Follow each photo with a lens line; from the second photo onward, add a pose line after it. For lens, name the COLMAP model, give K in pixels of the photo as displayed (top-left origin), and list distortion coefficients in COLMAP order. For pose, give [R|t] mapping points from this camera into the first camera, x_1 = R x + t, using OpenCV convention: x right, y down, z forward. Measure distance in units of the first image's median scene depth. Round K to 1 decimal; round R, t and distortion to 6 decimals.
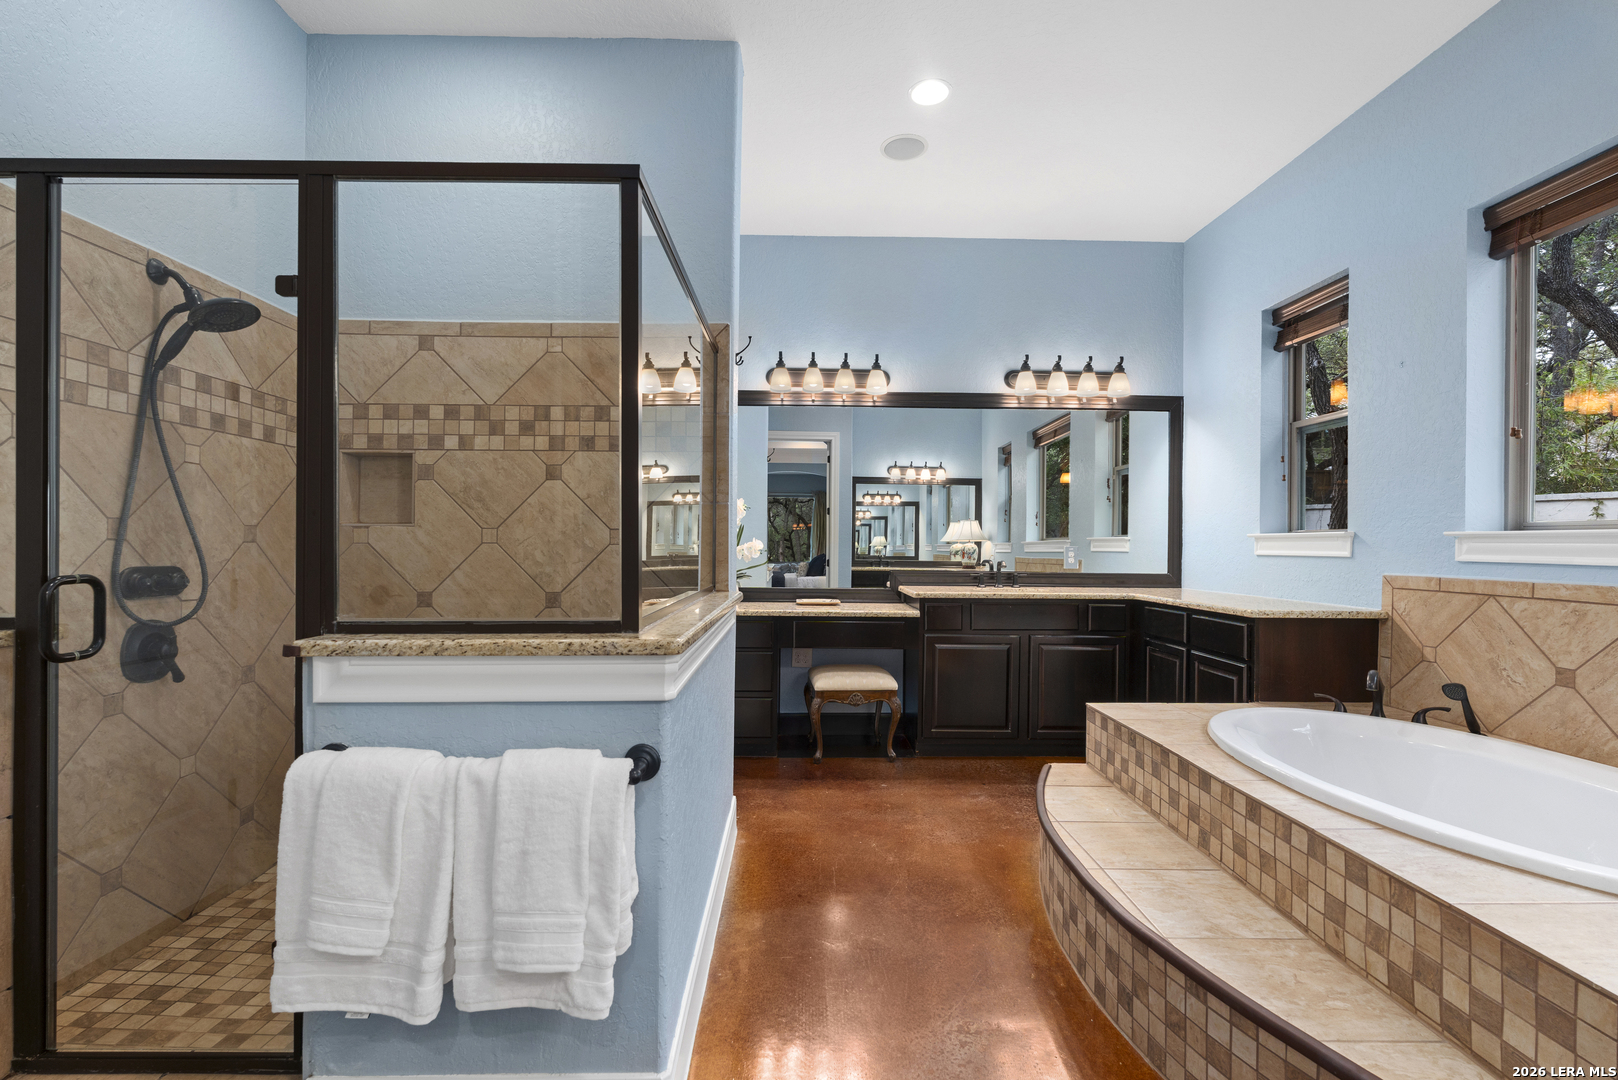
lens RADIAL K [[712.5, 0, 796.9], [0, 712.5, 540.7], [0, 0, 1]] dist [-0.002806, 0.000344]
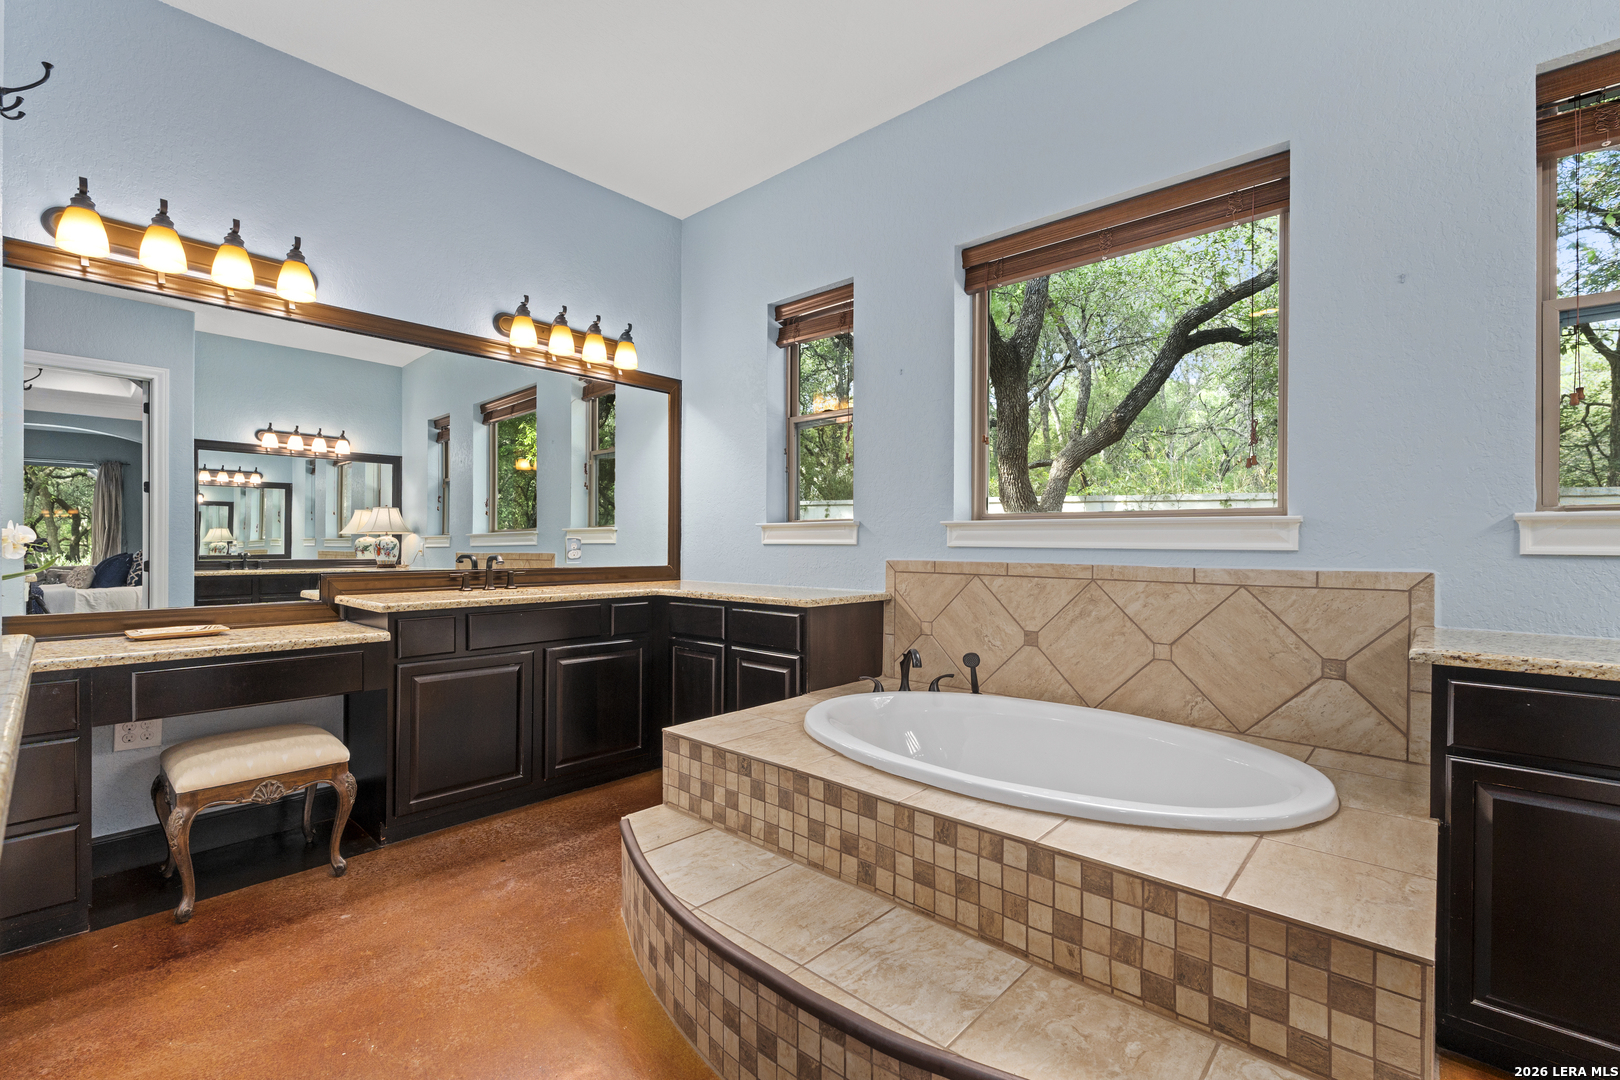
lens RADIAL K [[713.4, 0, 810.9], [0, 713.4, 541.8], [0, 0, 1]] dist [-0.002806, 0.000344]
pose [[0.678217, -0.005996, 0.734837, -0.078075], [-0.000127, 0.999966, 0.008277, 0.011327], [-0.734861, -0.005707, 0.678193, 0.369086]]
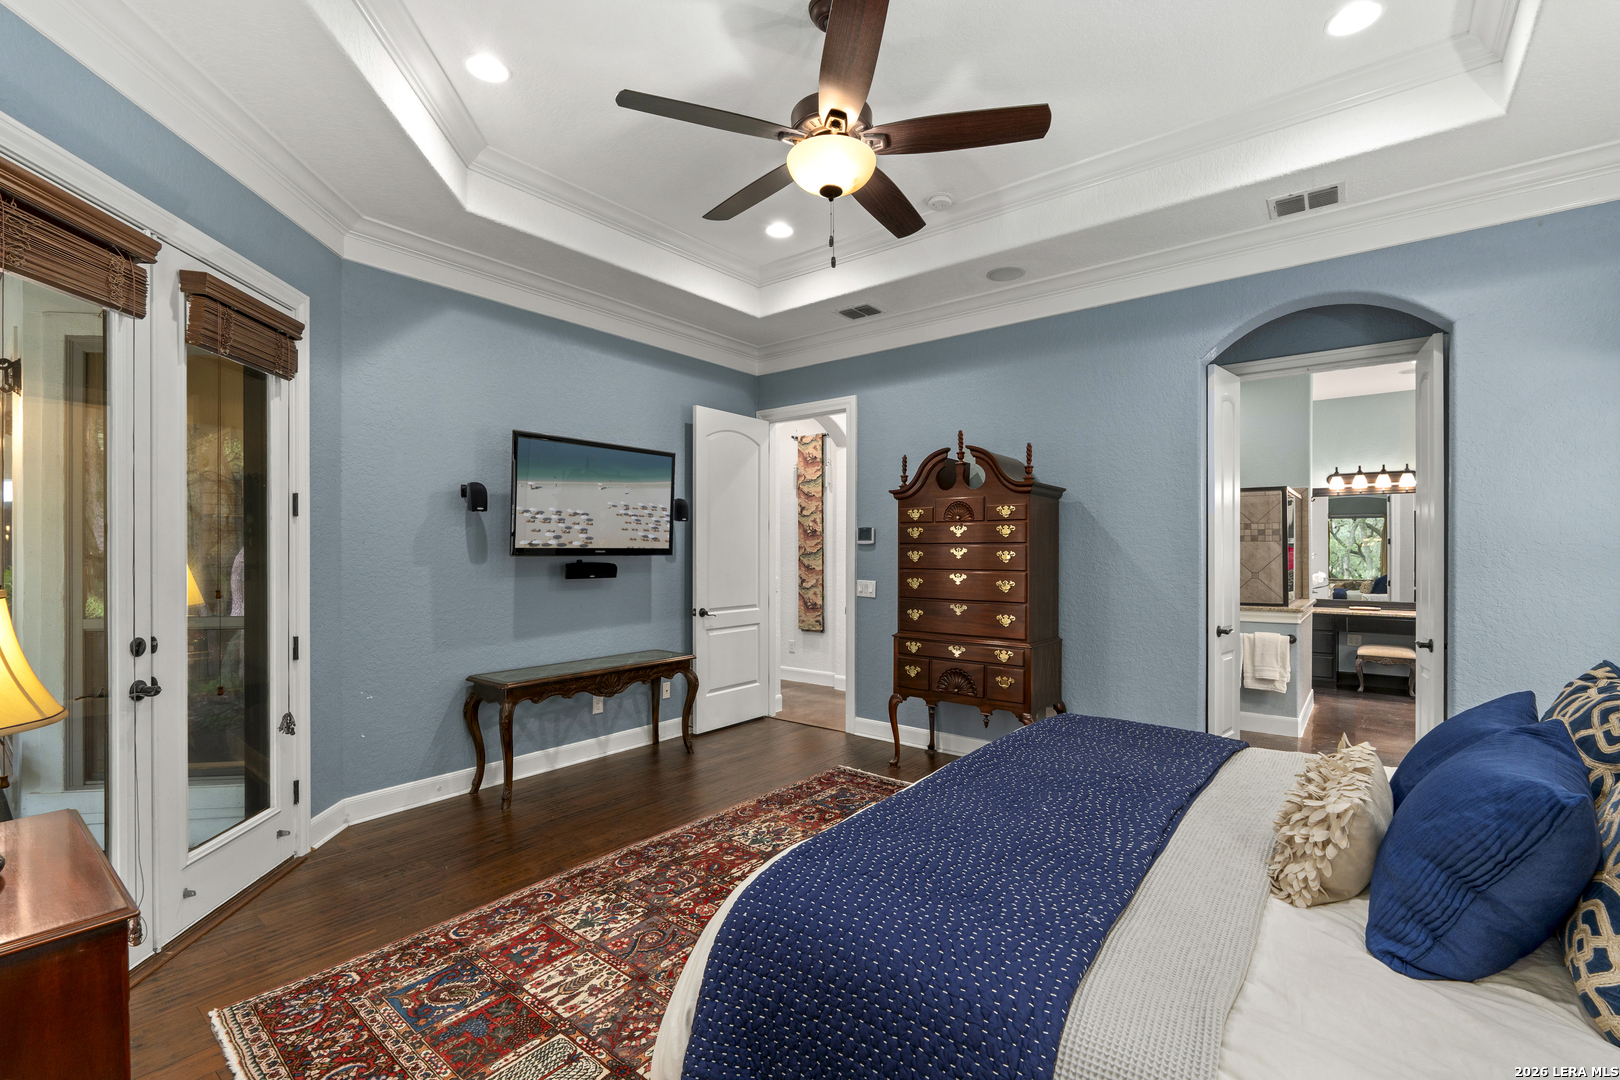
lens RADIAL K [[713.4, 0, 809.3], [0, 713.4, 543.7], [0, 0, 1]] dist [-0.002806, 0.000344]
pose [[0.783067, -0.011788, -0.621826, 0.082400], [0.006218, 0.999919, -0.011126, -0.101712], [0.621906, 0.004846, 0.783077, -2.008897]]
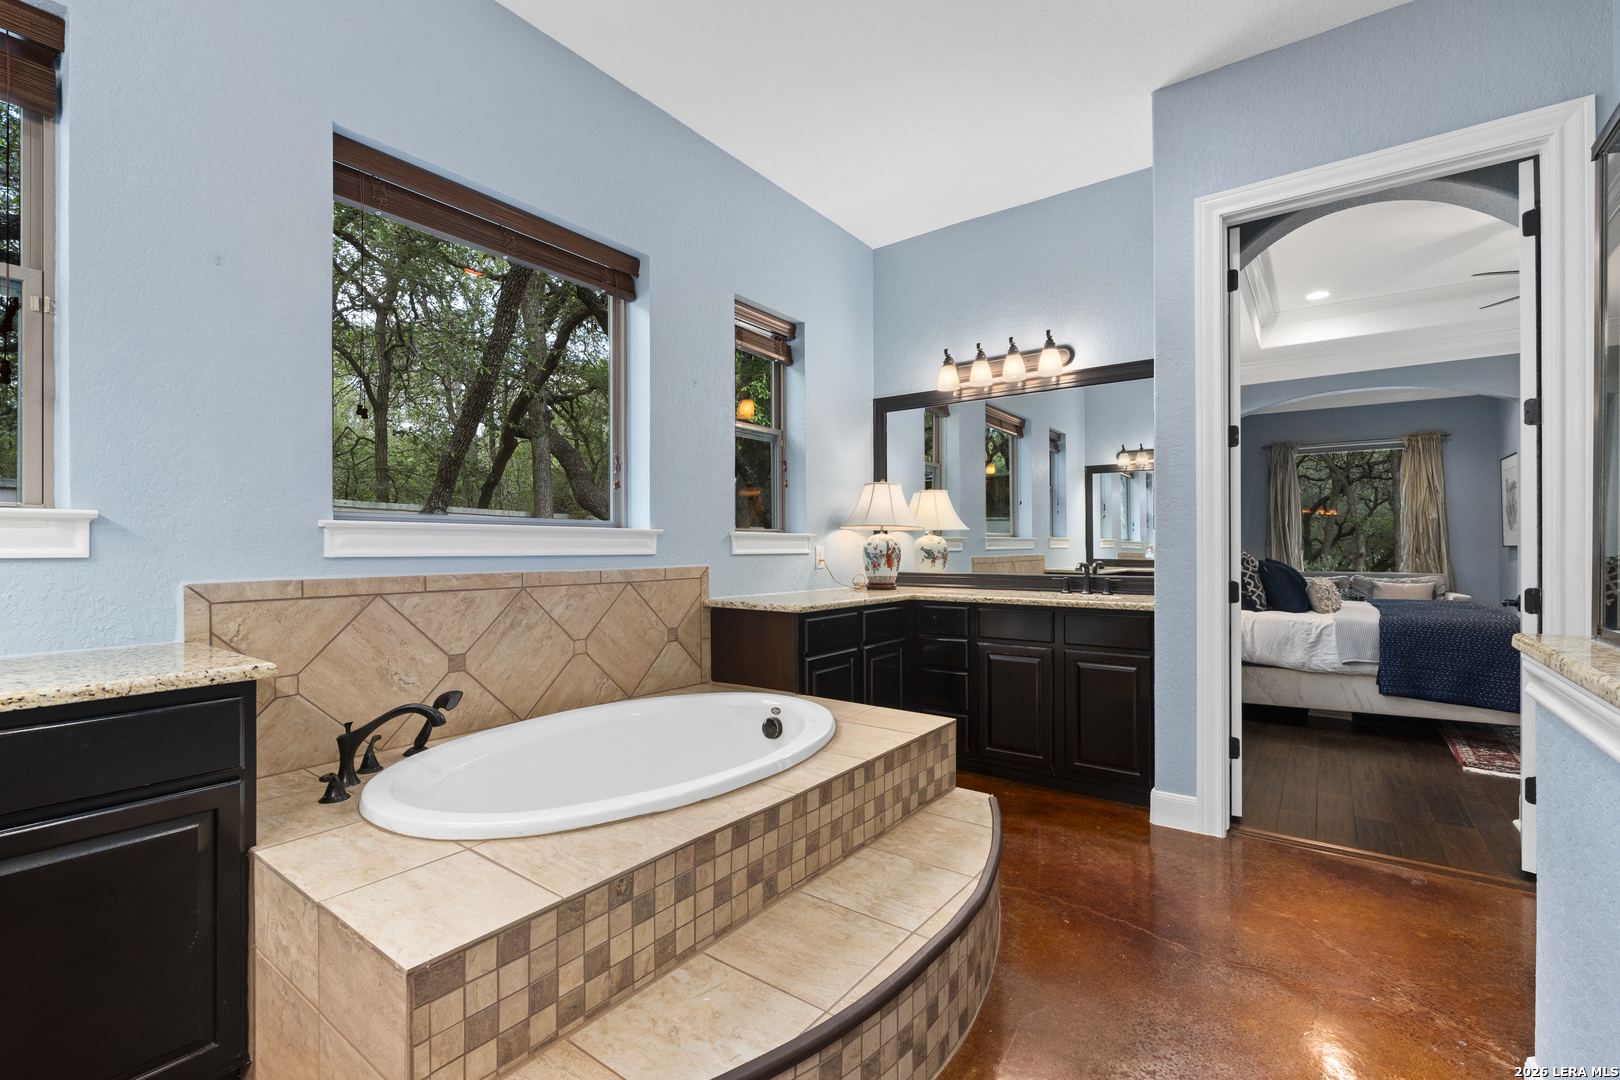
lens RADIAL K [[713.4, 0, 797.5], [0, 713.4, 553.3], [0, 0, 1]] dist [-0.002806, 0.000344]
pose [[-0.797541, -0.014796, 0.603083, 0.033869], [-0.008792, 0.999878, 0.012904, 0.009454], [-0.603201, 0.004989, -0.797574, 1.294928]]
